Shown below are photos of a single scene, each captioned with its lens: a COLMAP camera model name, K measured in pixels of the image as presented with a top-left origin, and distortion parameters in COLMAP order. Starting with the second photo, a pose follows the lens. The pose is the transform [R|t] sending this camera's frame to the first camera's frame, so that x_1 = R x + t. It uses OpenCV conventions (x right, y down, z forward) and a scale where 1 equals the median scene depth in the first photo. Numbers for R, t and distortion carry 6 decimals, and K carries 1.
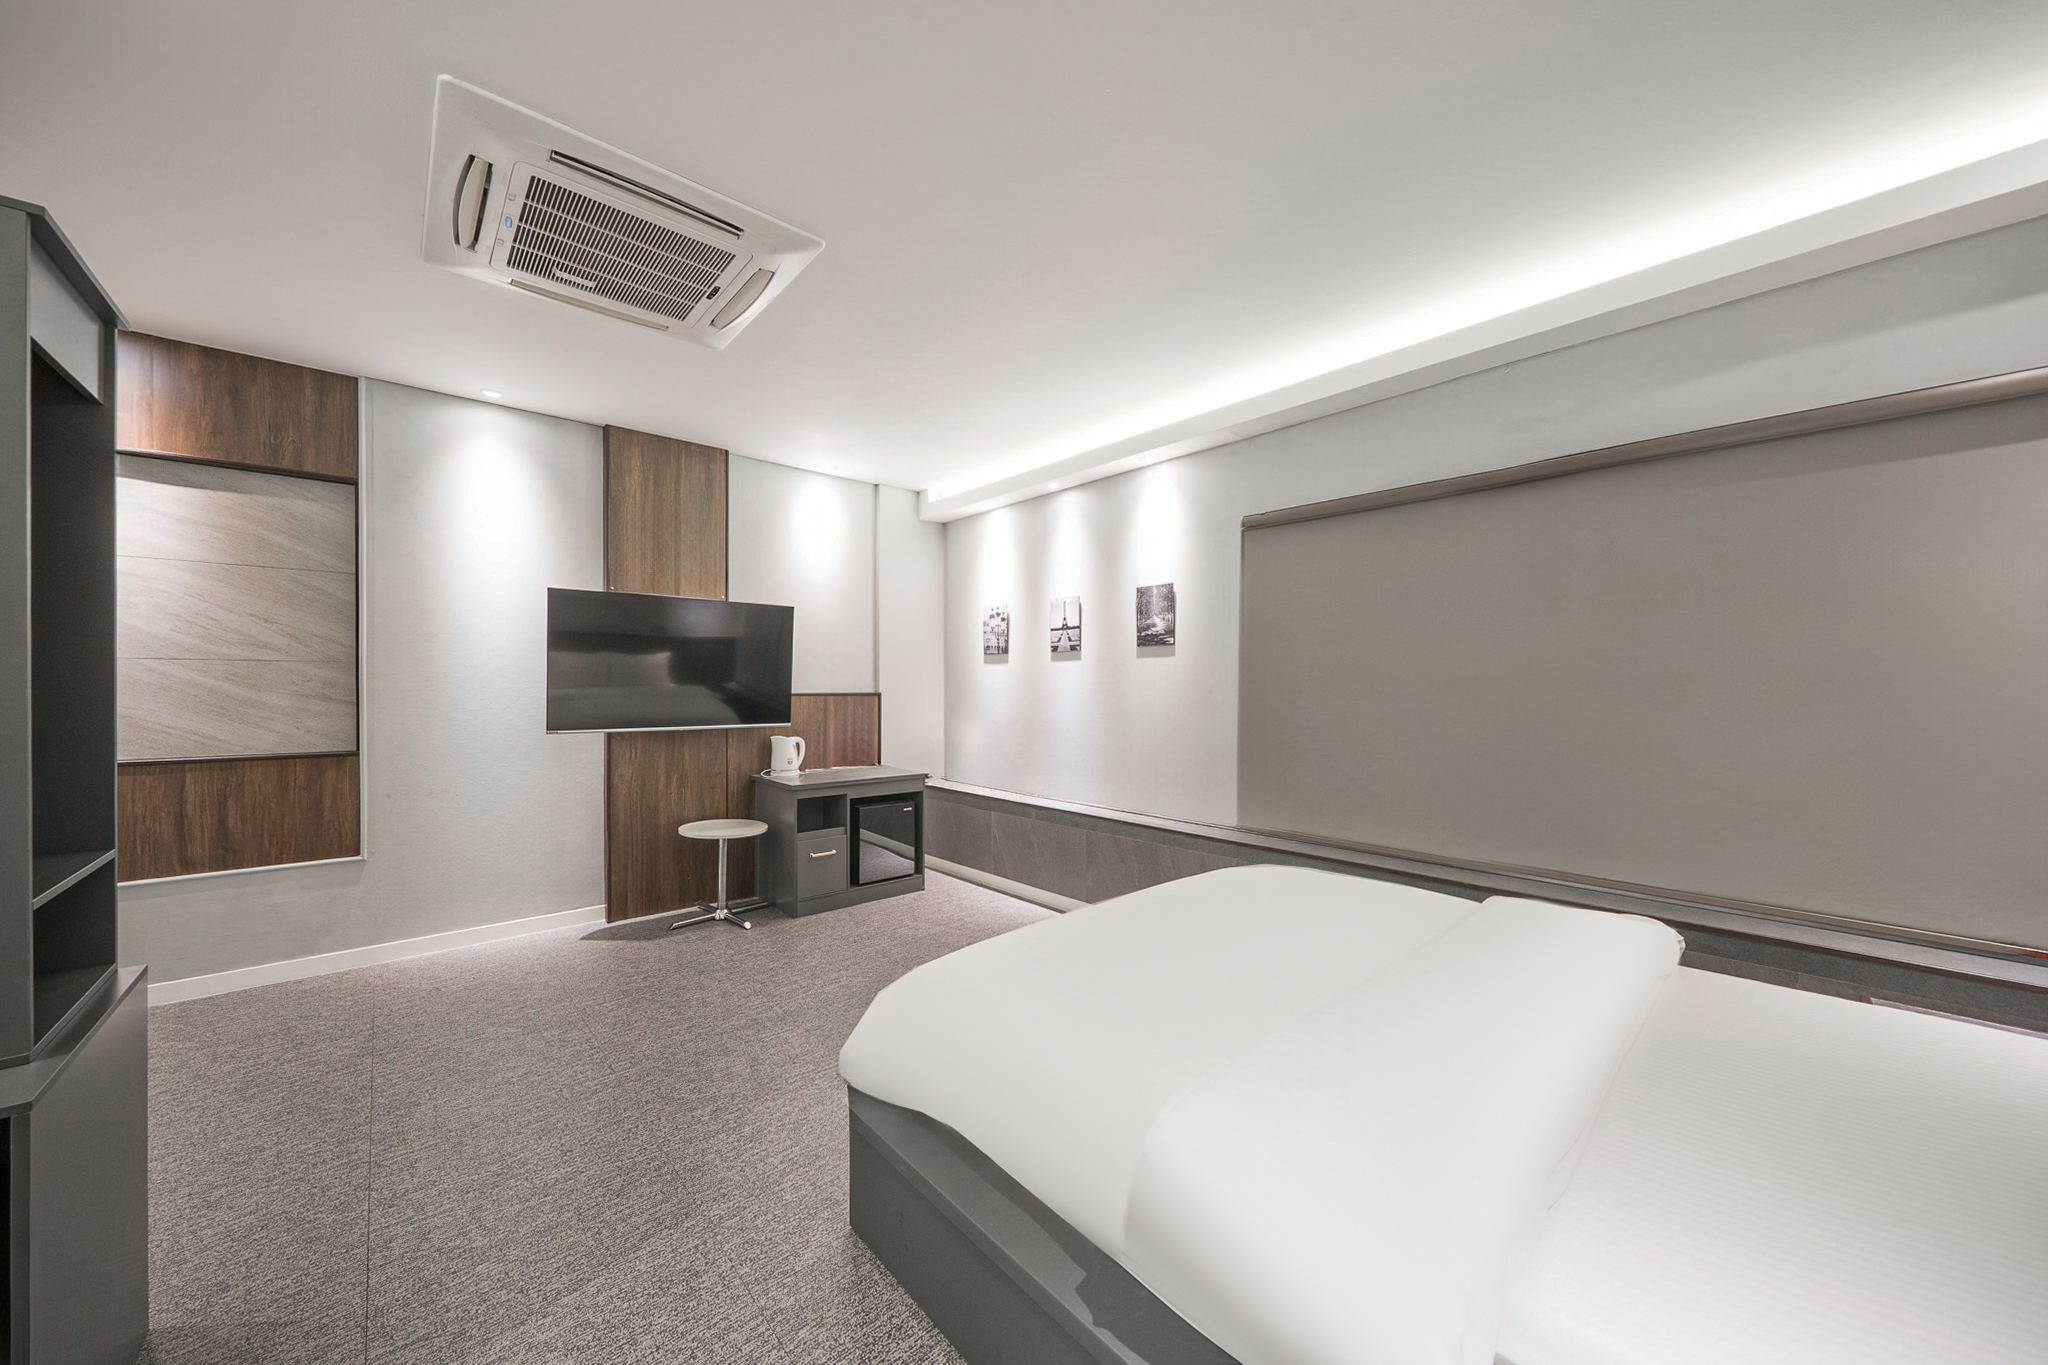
lens RADIAL K [[705.4, 0, 1022.4], [0, 705.4, 684.2], [0, 0, 1]] dist [-0.002300, -0.000060]
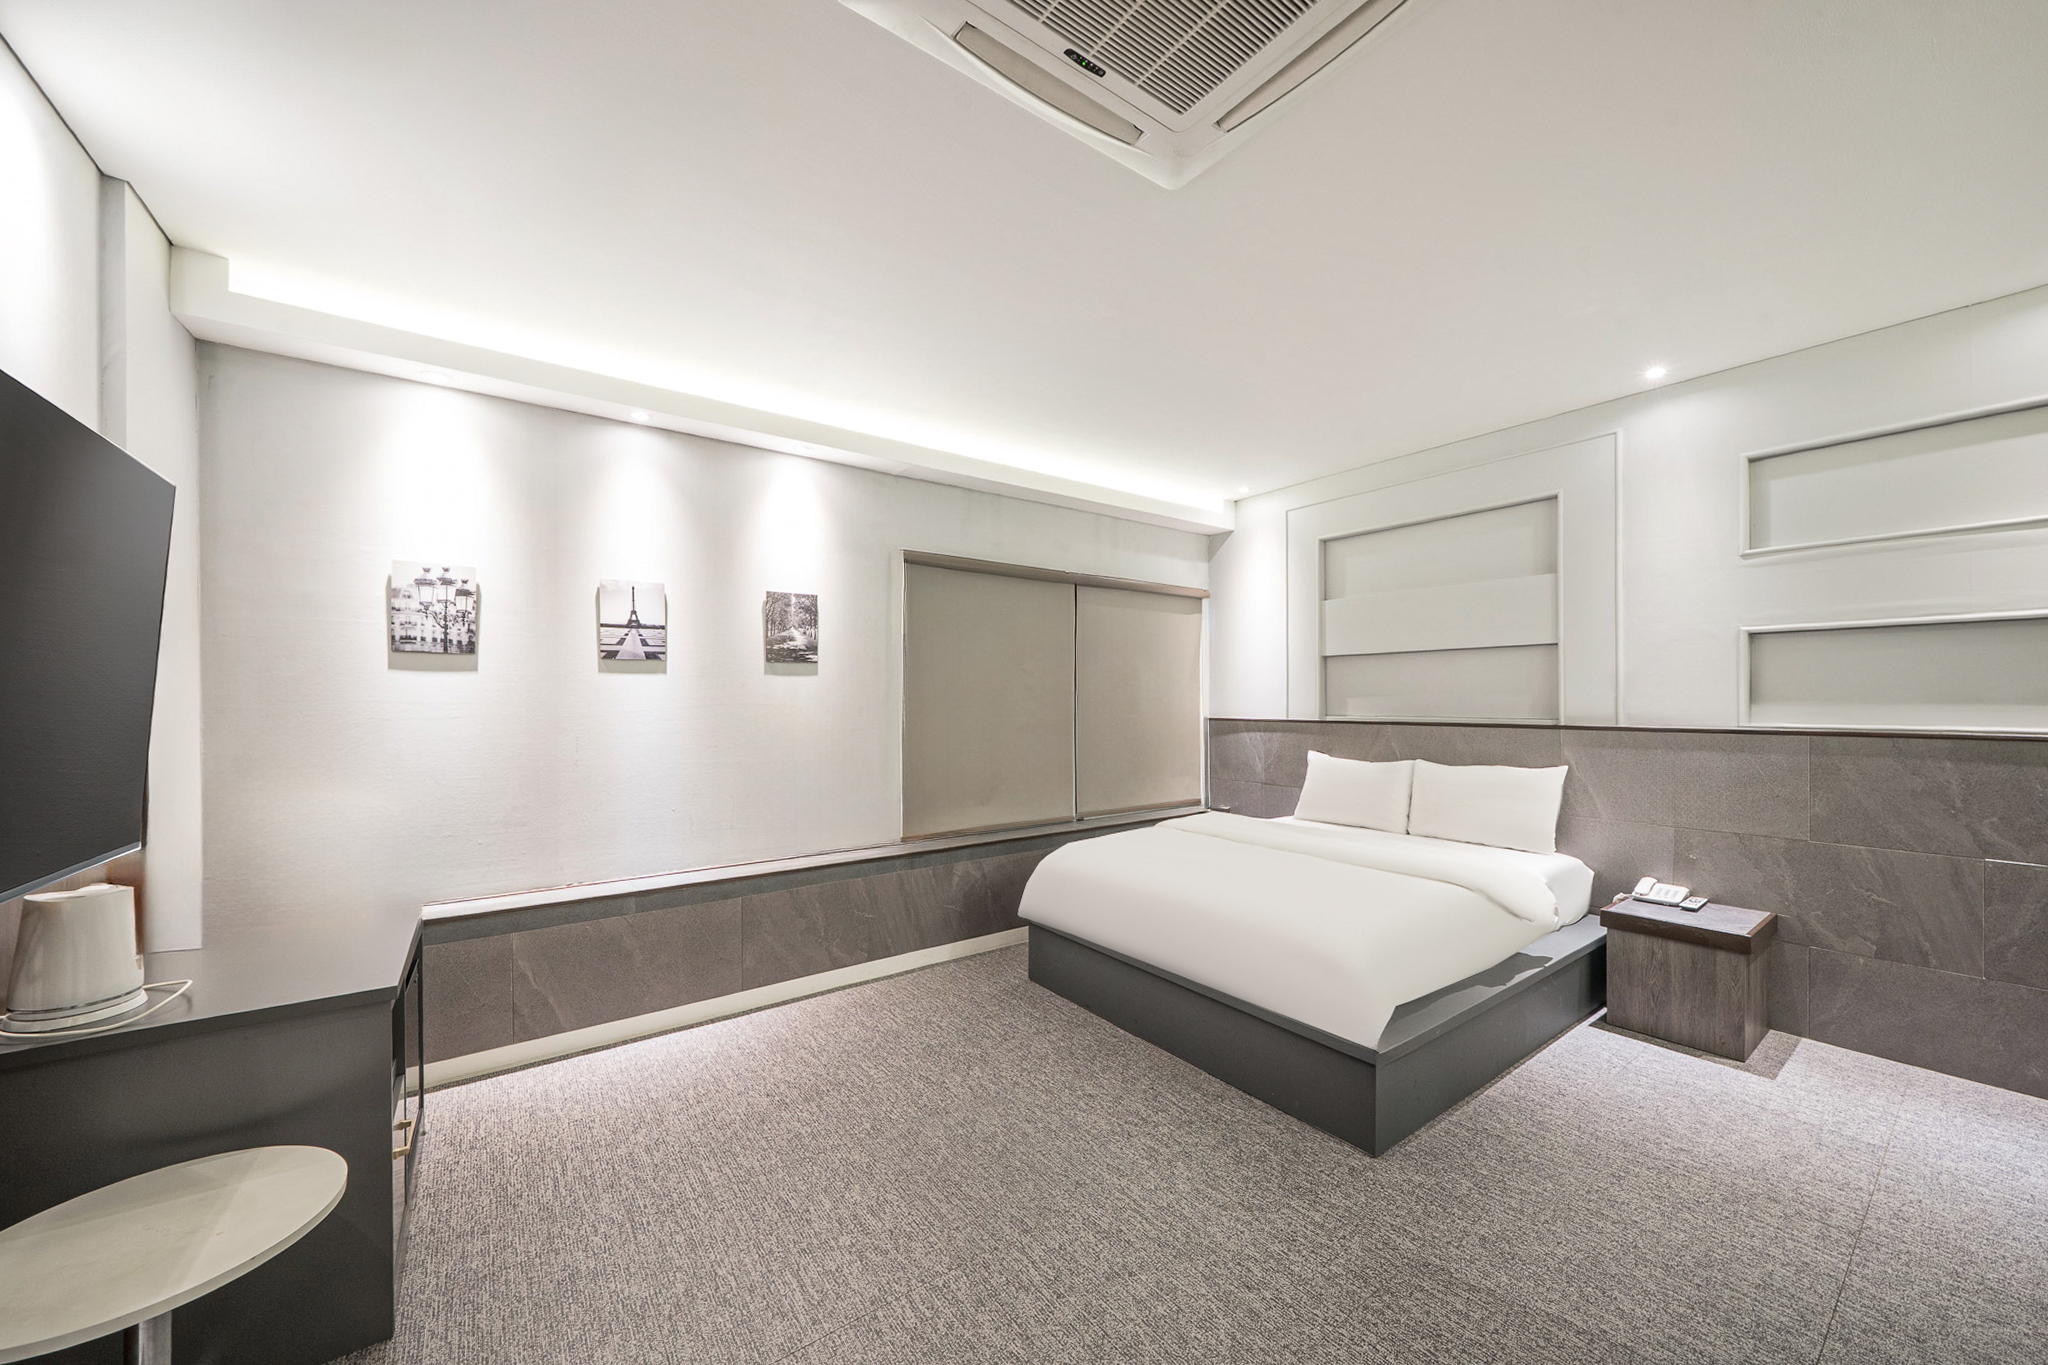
lens RADIAL K [[705.4, 0, 1022.3], [0, 705.4, 693.5], [0, 0, 1]] dist [-0.002300, -0.000060]
pose [[0.133247, 0.005464, 0.991068, -0.629877], [0.000319, 0.999985, -0.005556, -0.010827], [-0.991083, 0.001057, 0.133243, 0.591485]]
